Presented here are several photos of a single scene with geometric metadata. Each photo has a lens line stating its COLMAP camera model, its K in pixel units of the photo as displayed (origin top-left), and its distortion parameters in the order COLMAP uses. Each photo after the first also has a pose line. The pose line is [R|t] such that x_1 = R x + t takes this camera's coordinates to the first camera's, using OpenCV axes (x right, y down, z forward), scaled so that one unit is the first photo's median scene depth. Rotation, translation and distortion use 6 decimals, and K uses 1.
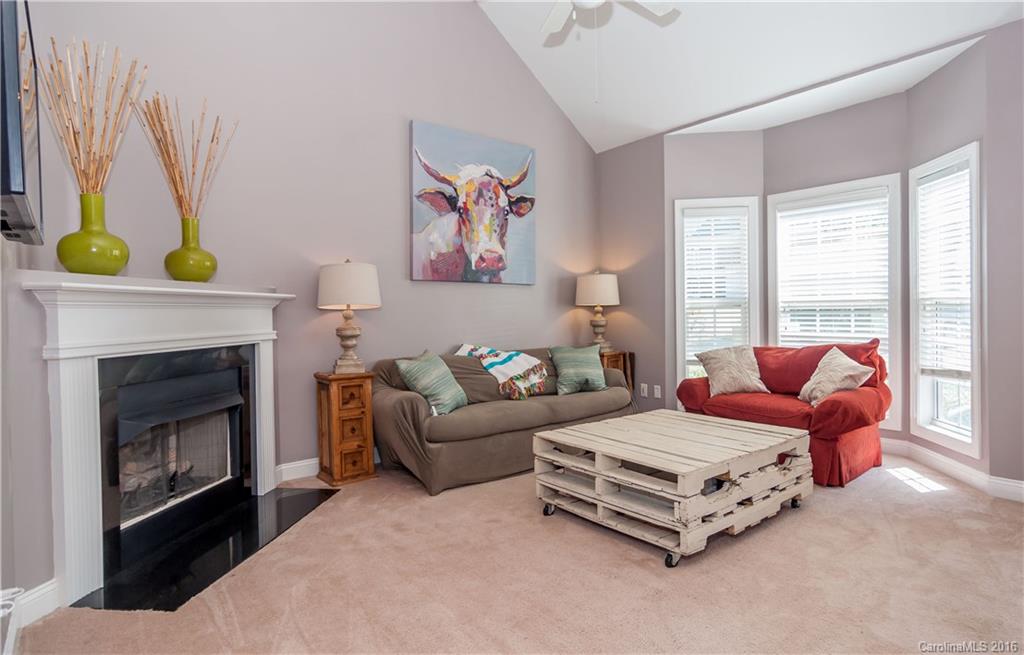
lens RADIAL K [[563.0, 0, 516.2], [0, 563.0, 317.1], [0, 0, 1]] dist [-0.006925, -0.000354]
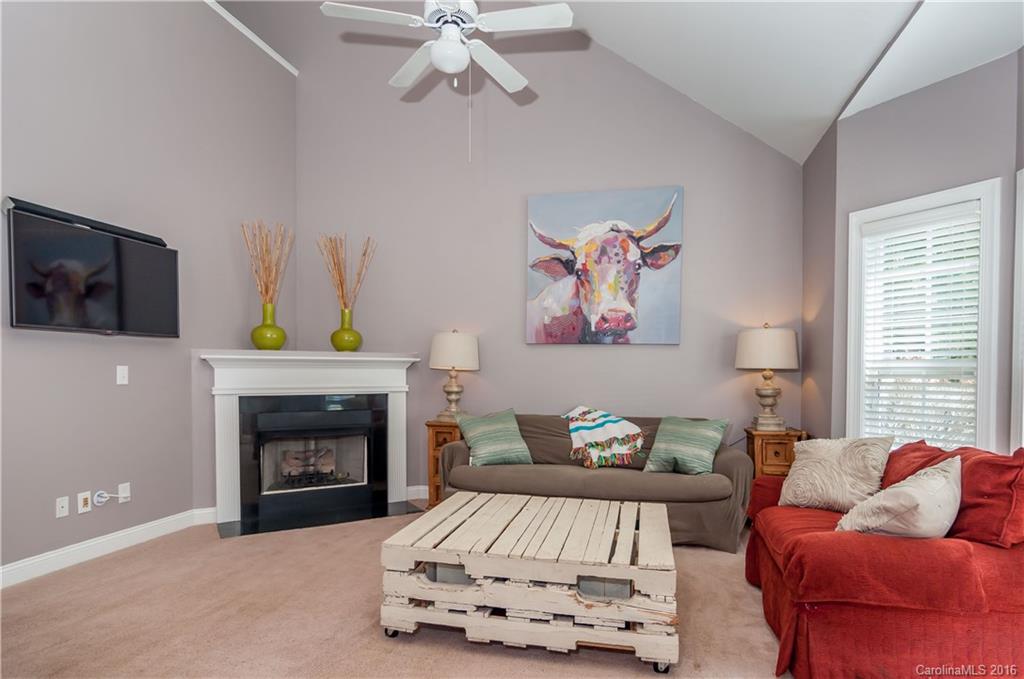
lens RADIAL K [[554.0, 0, 497.7], [0, 554.0, 380.0], [0, 0, 1]] dist [-0.002076, 0.000923]
pose [[0.605541, 0.030792, -0.795218, 0.603179], [-0.019733, 0.999525, 0.023676, -0.019075], [0.795570, 0.001355, 0.605861, 0.289029]]
